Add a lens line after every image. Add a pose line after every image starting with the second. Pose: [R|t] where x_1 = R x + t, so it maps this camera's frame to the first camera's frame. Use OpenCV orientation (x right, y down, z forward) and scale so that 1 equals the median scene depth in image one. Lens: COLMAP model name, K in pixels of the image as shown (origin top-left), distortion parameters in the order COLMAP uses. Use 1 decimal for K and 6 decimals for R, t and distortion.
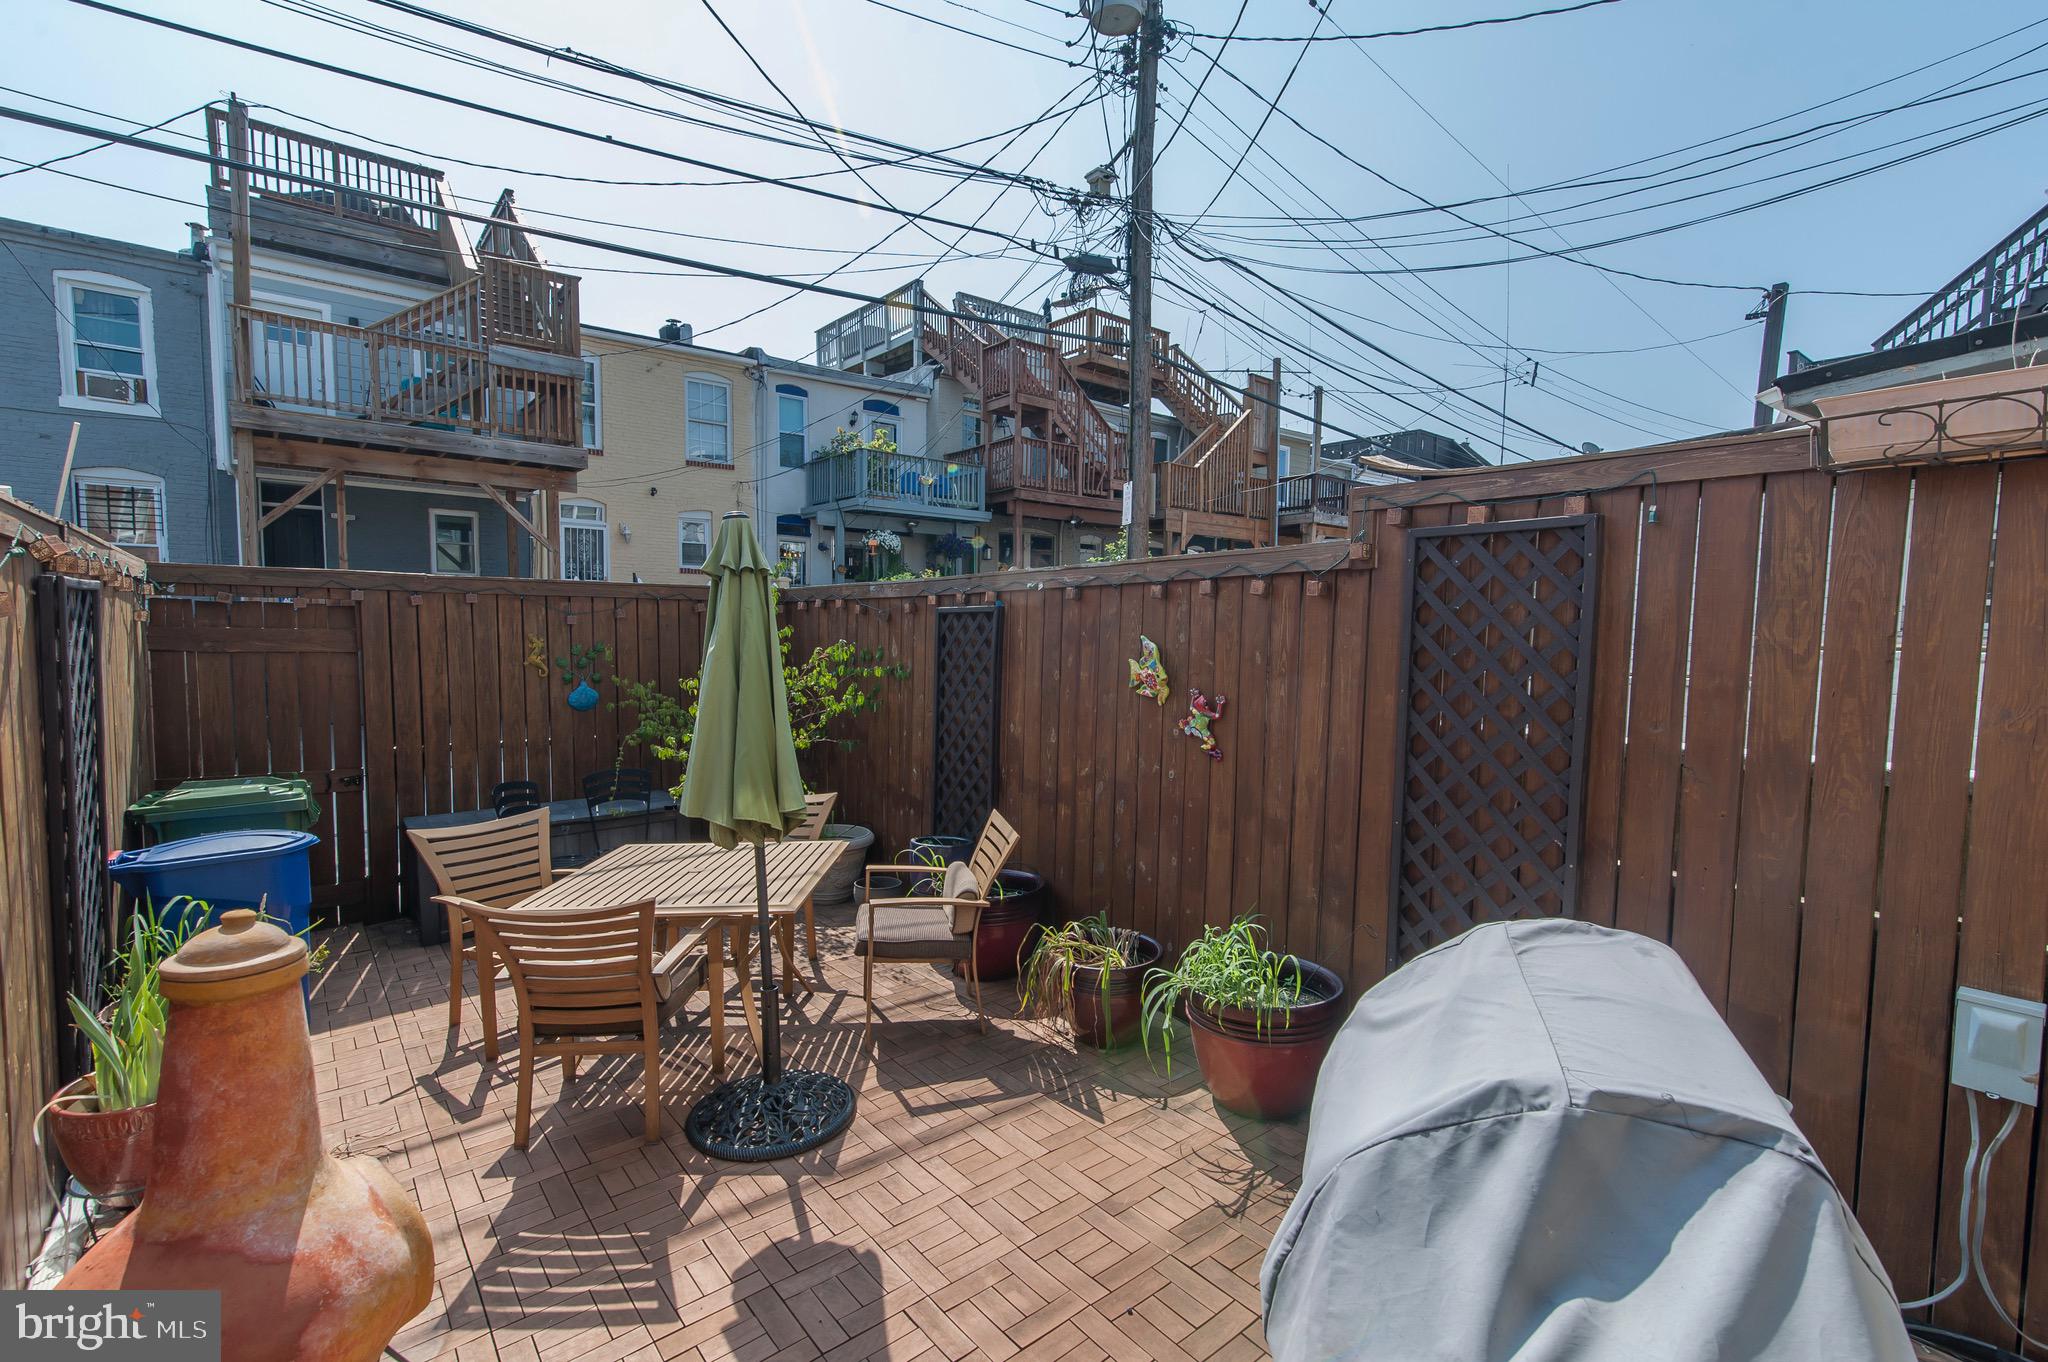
lens RADIAL K [[925.8, 0, 1026.7], [0, 925.8, 685.9], [0, 0, 1]] dist [0.014401, 0.000274]
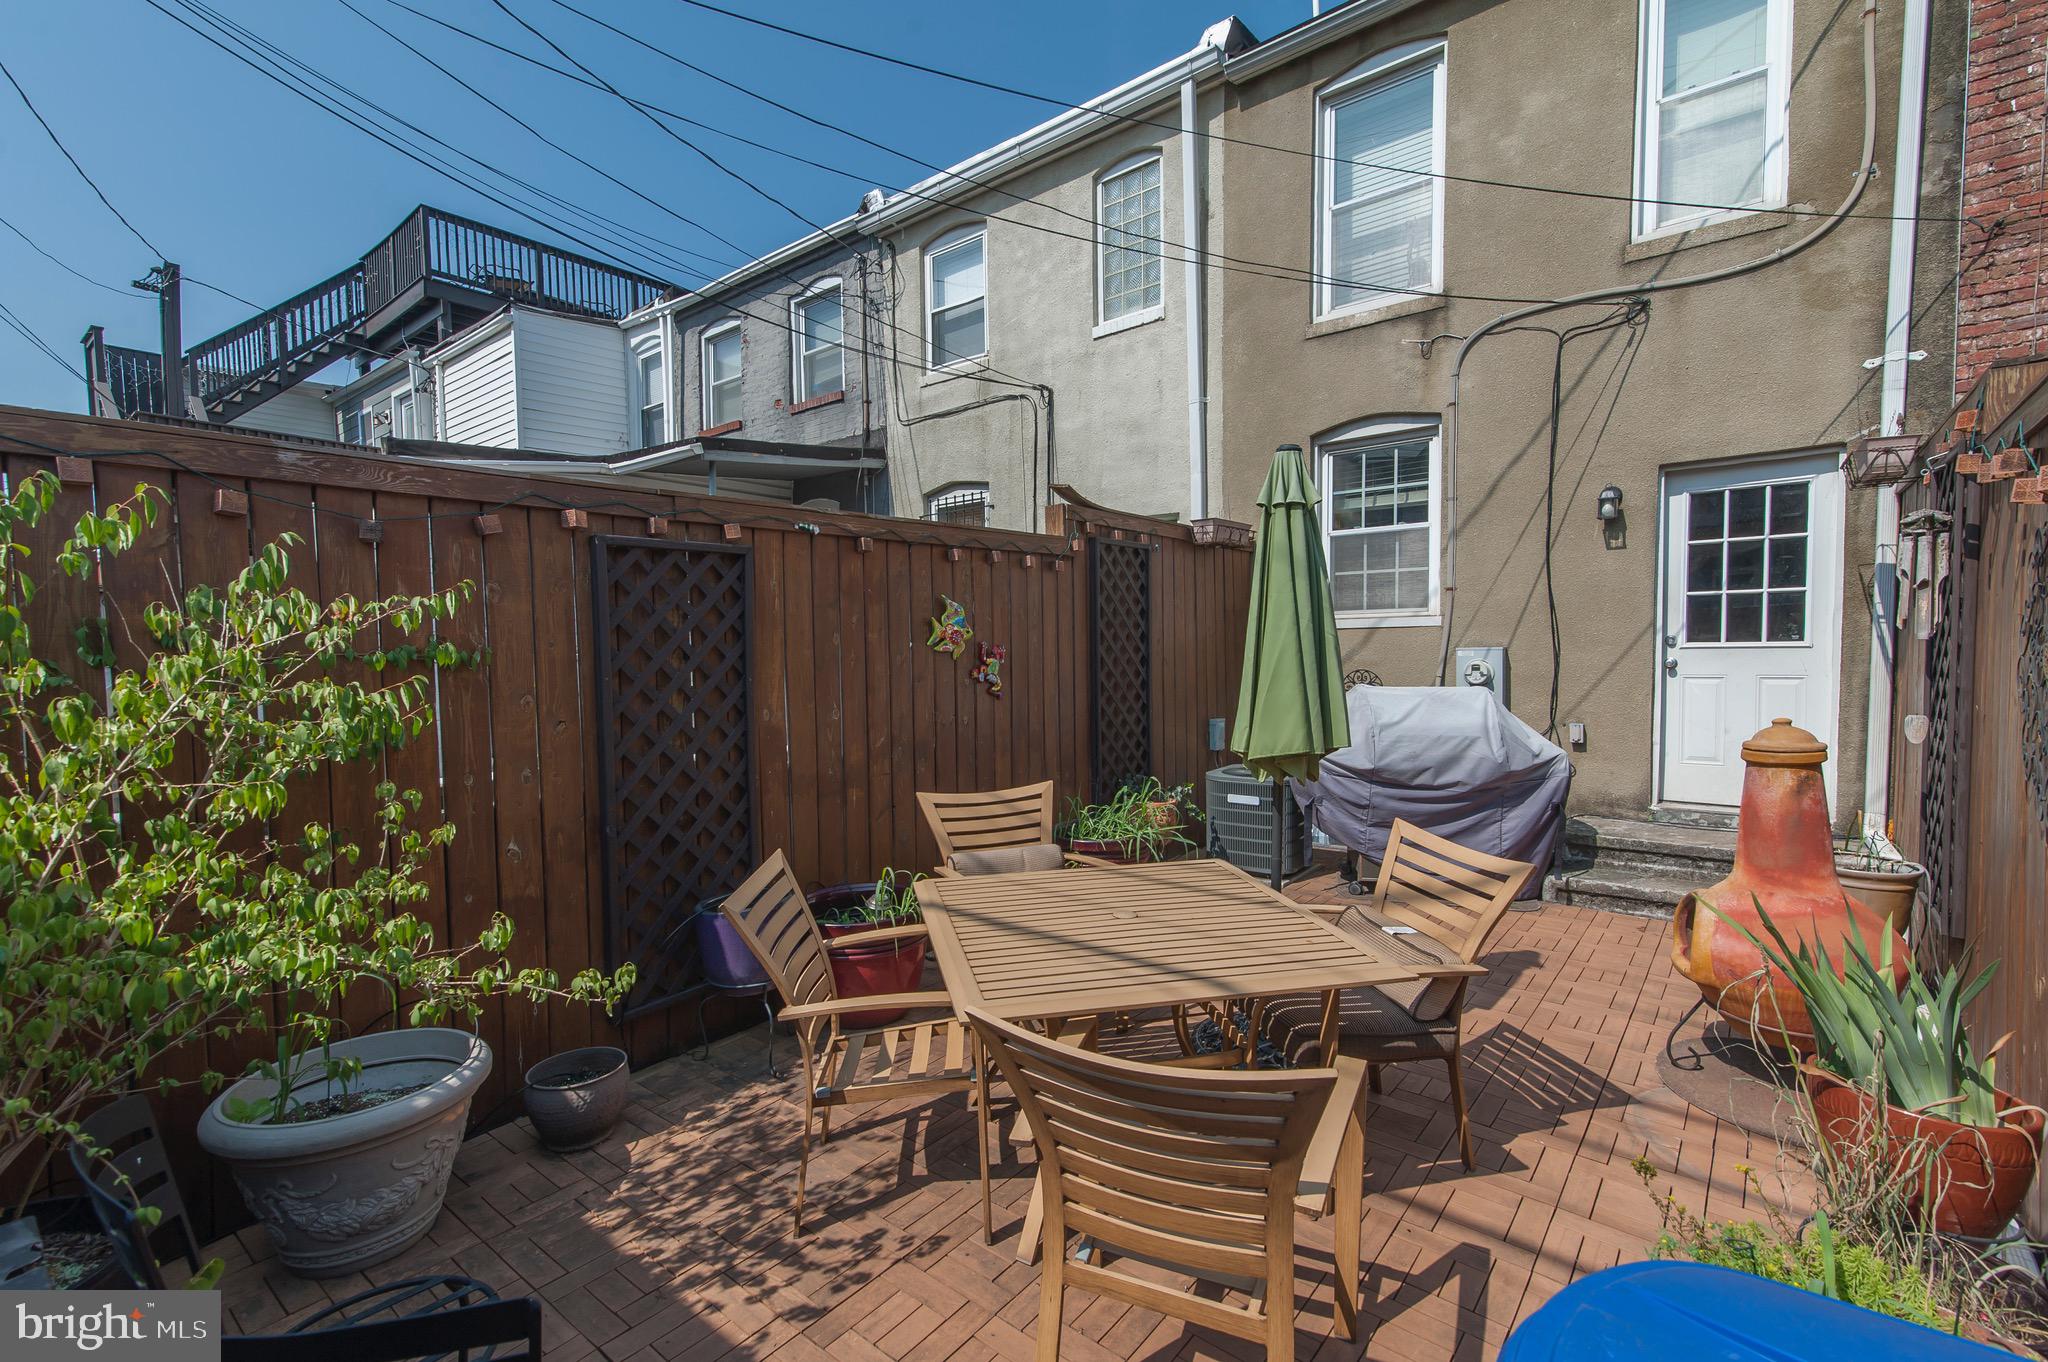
lens RADIAL K [[925.8, 0, 1033.2], [0, 925.8, 696.0], [0, 0, 1]] dist [0.014401, 0.000274]
pose [[-0.211849, -0.057728, 0.975596, -0.859760], [0.075378, 0.994315, 0.075204, -0.010308], [-0.974391, 0.089471, -0.206293, 1.042809]]
